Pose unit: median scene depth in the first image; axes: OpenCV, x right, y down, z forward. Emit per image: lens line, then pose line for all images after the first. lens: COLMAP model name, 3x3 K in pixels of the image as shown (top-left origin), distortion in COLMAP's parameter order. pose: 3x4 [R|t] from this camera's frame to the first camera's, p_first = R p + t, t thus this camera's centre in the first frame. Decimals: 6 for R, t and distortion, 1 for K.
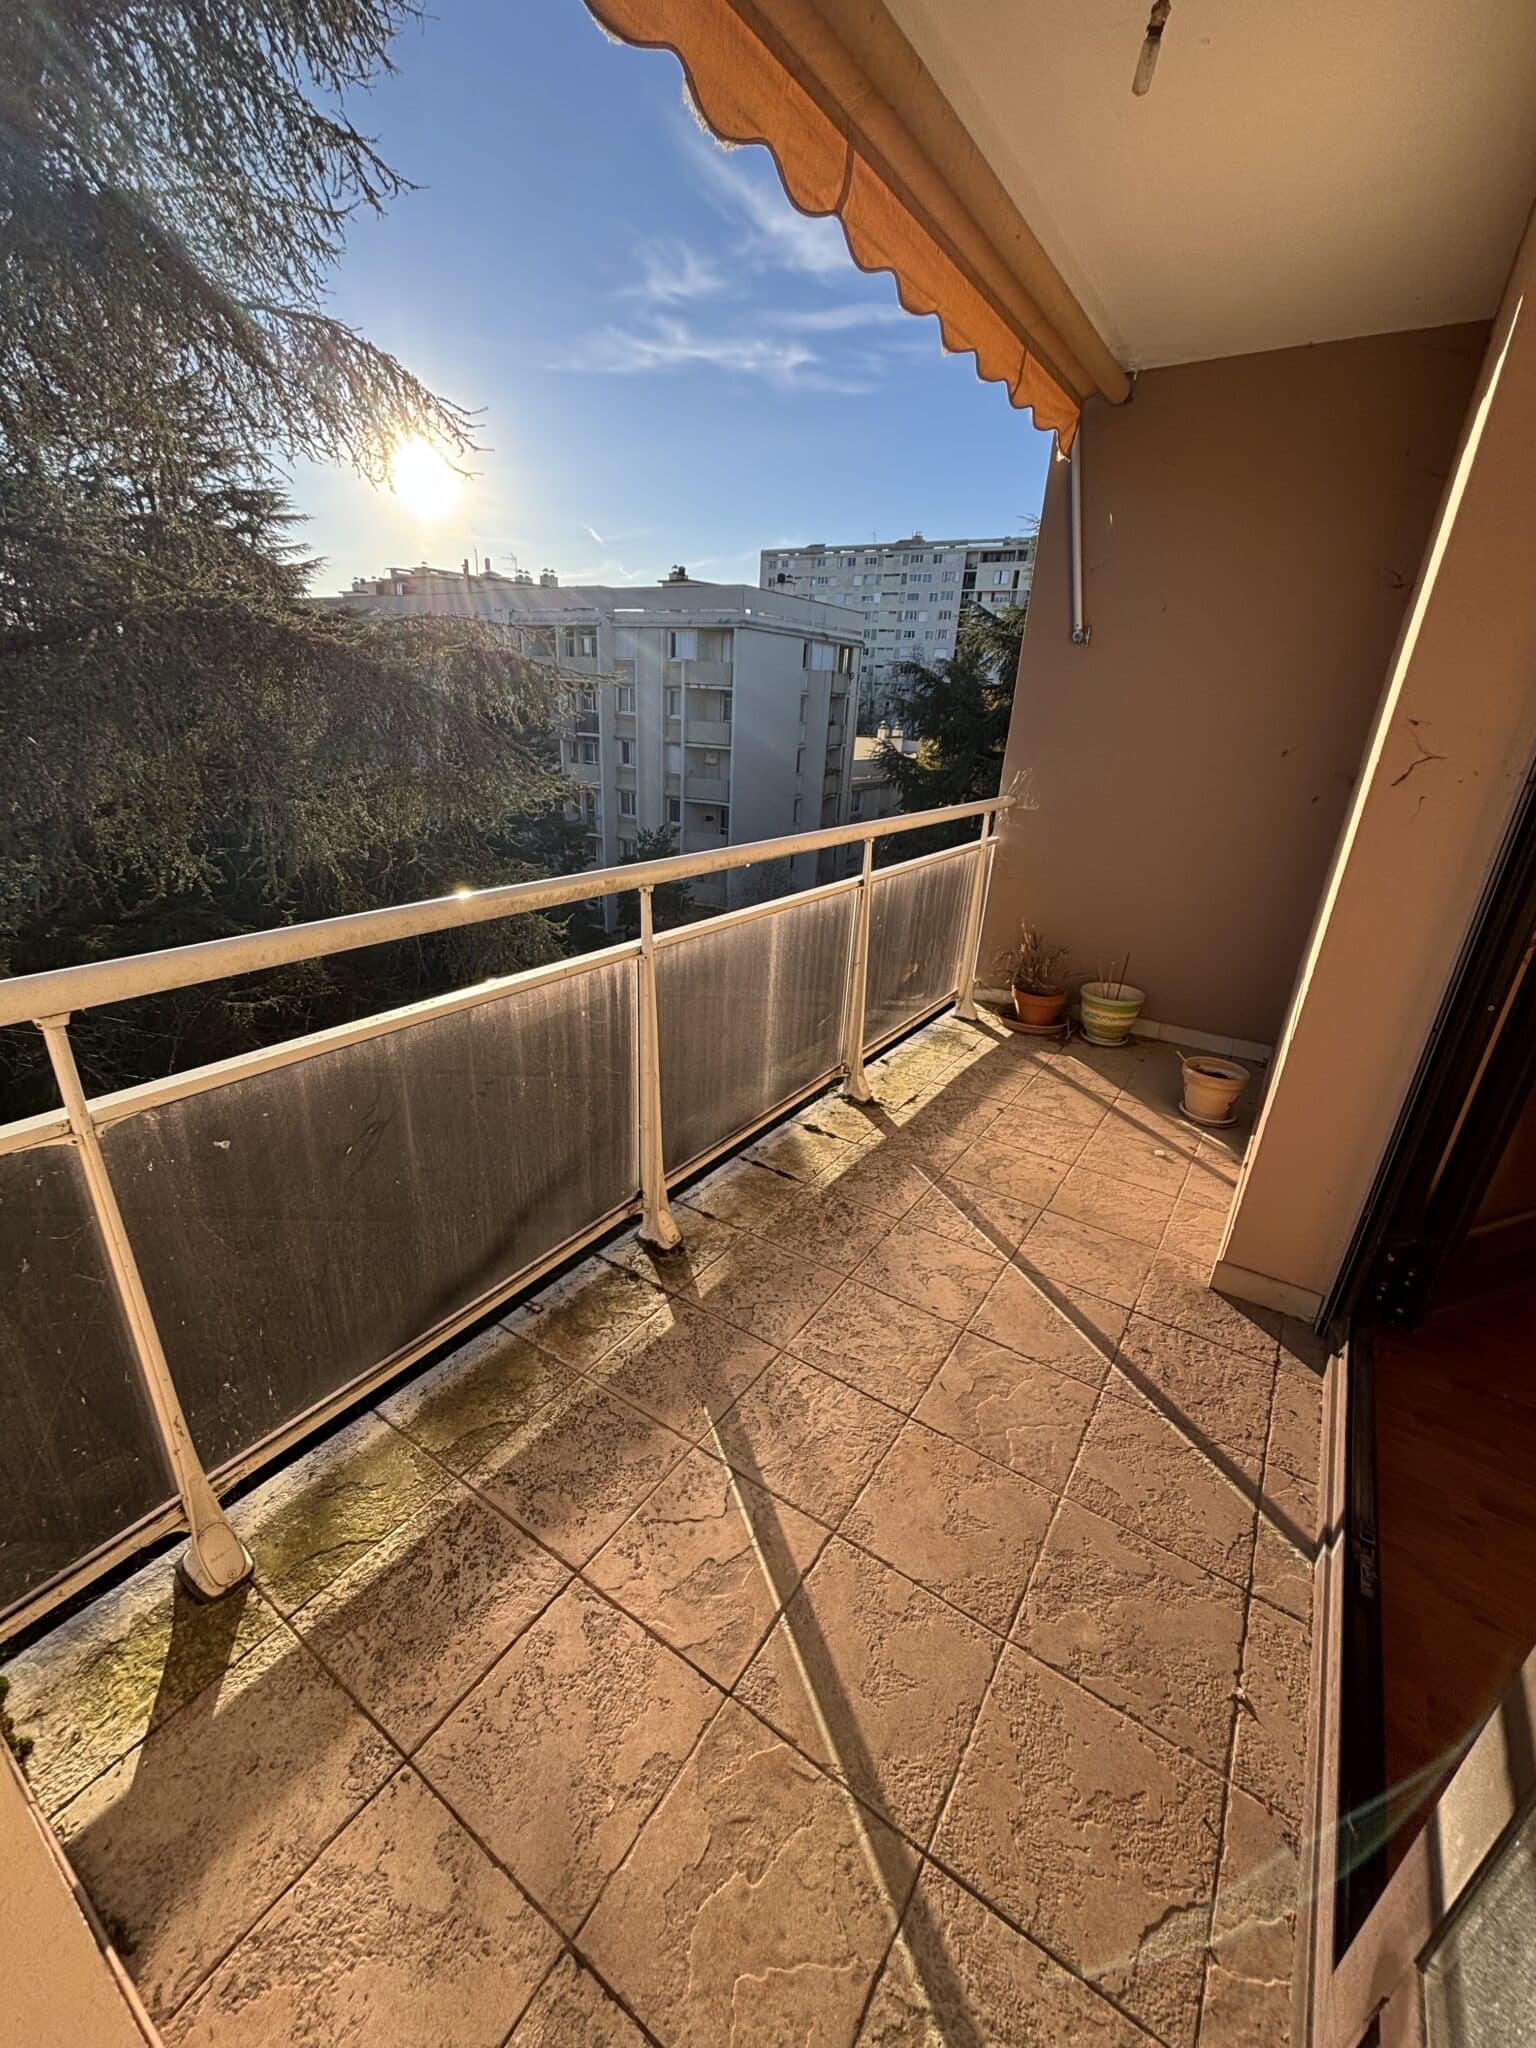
lens RADIAL K [[819.2, 0, 765.3], [0, 819.2, 1028.4], [0, 0, 1]] dist [-0.001007, -0.000370]
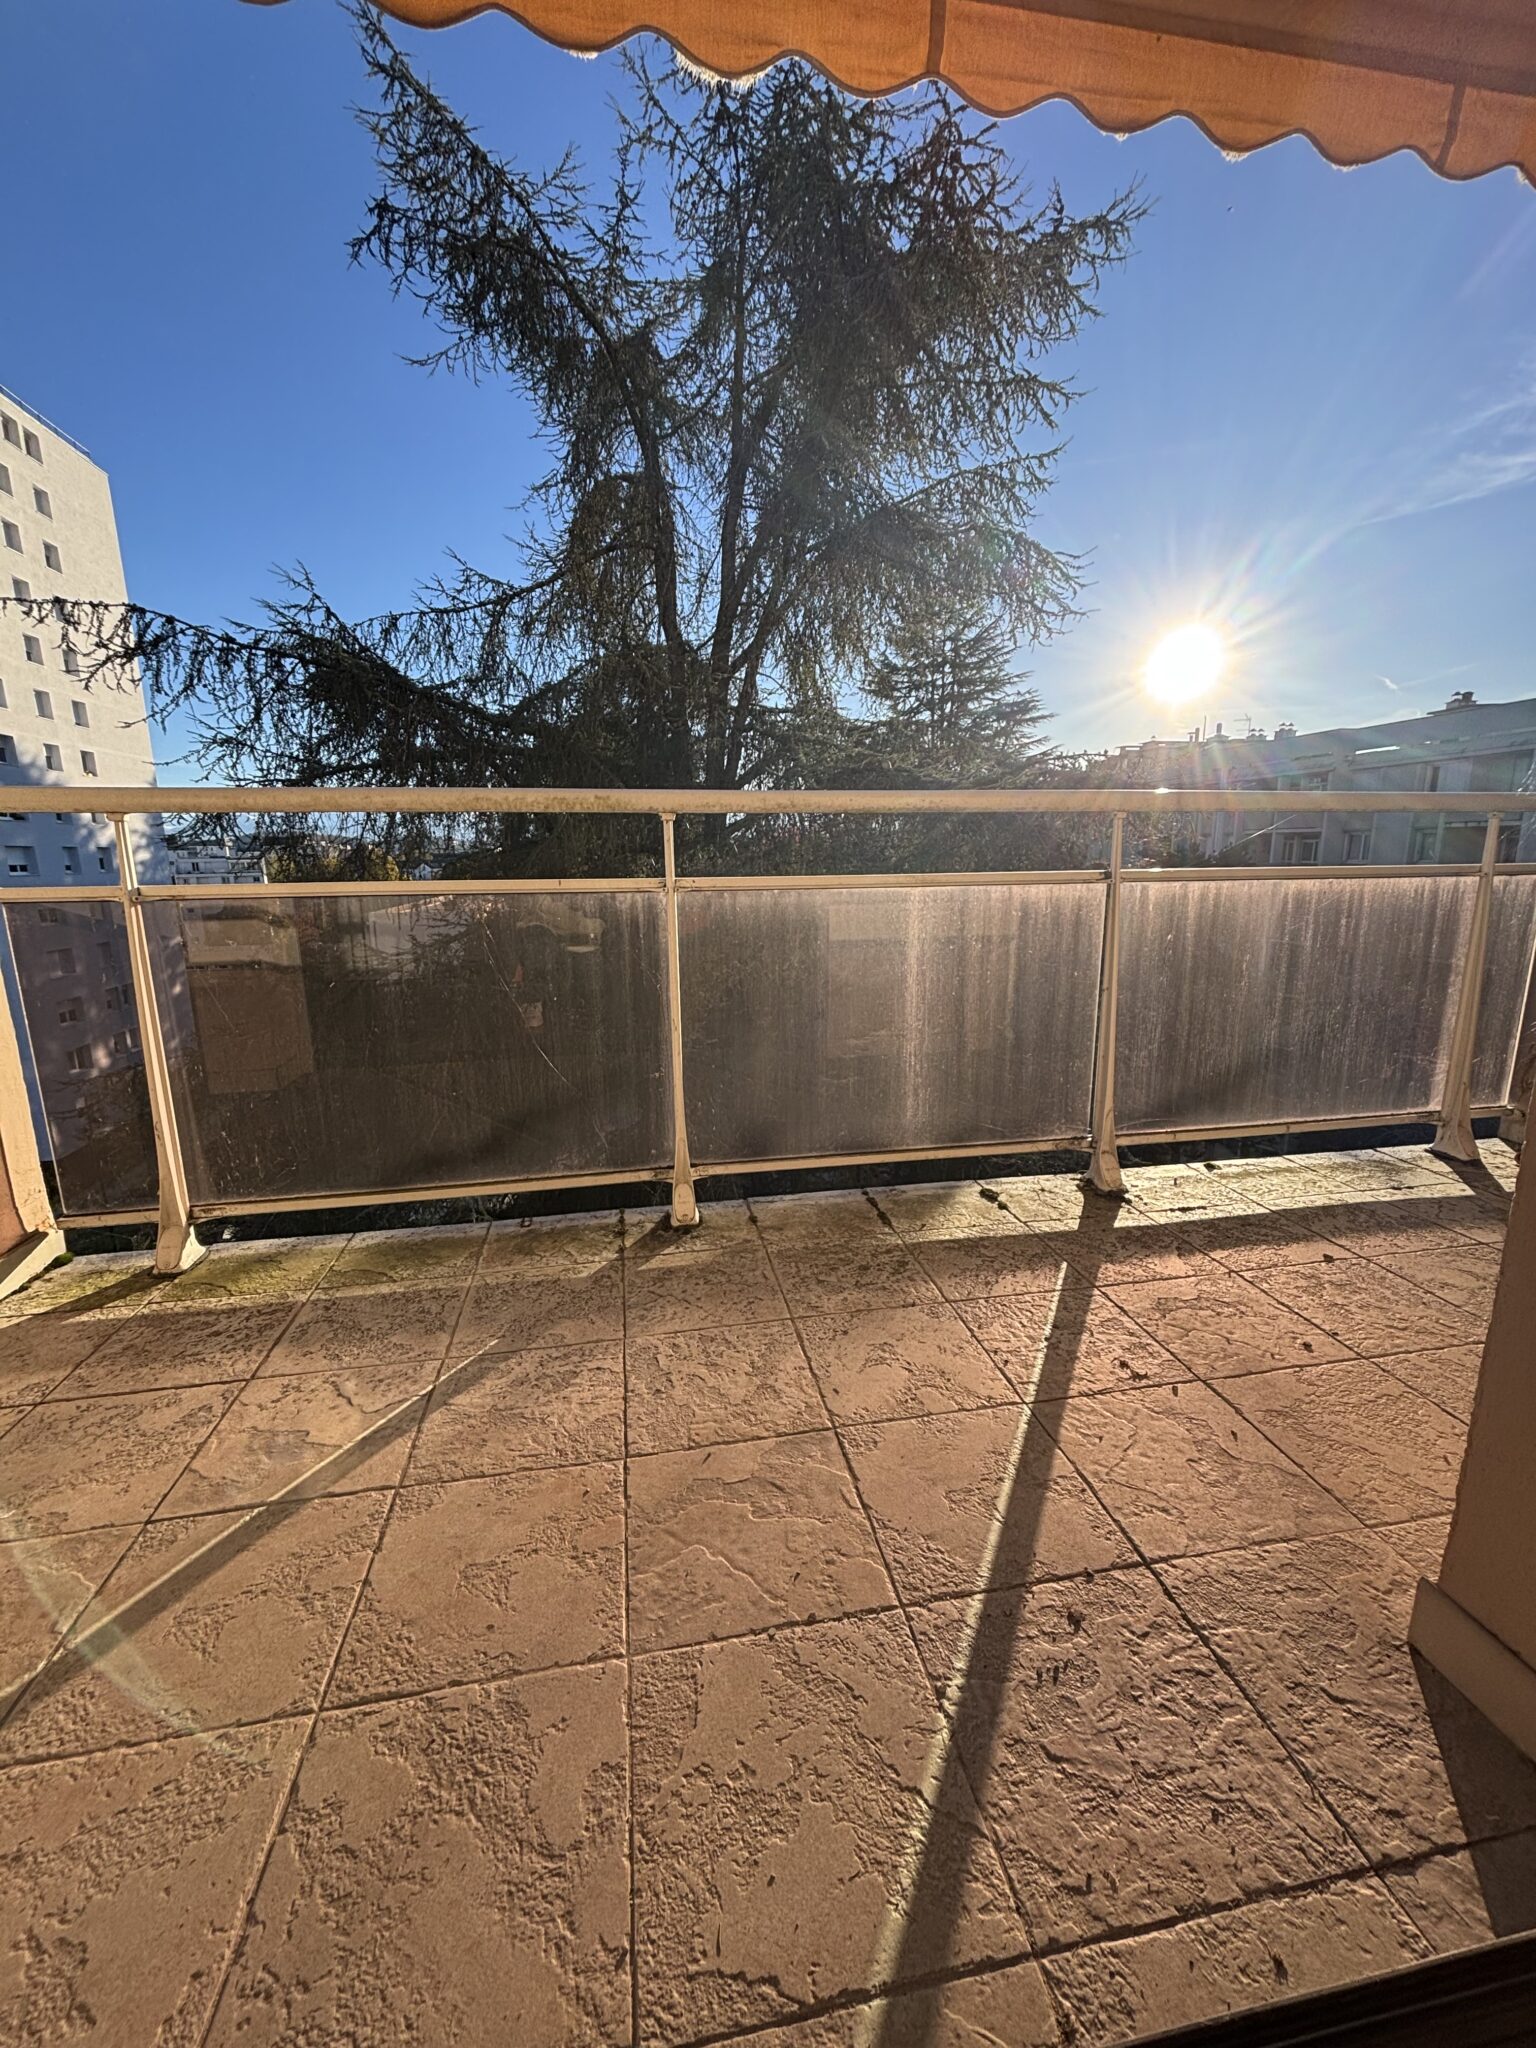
lens RADIAL K [[819.2, 0, 766.3], [0, 819.2, 1025.2], [0, 0, 1]] dist [-0.001007, -0.000370]
pose [[0.694999, 0.092106, -0.713087, 0.531124], [-0.227731, 0.968900, -0.096806, 0.112950], [0.681994, 0.229672, 0.694359, 0.372038]]
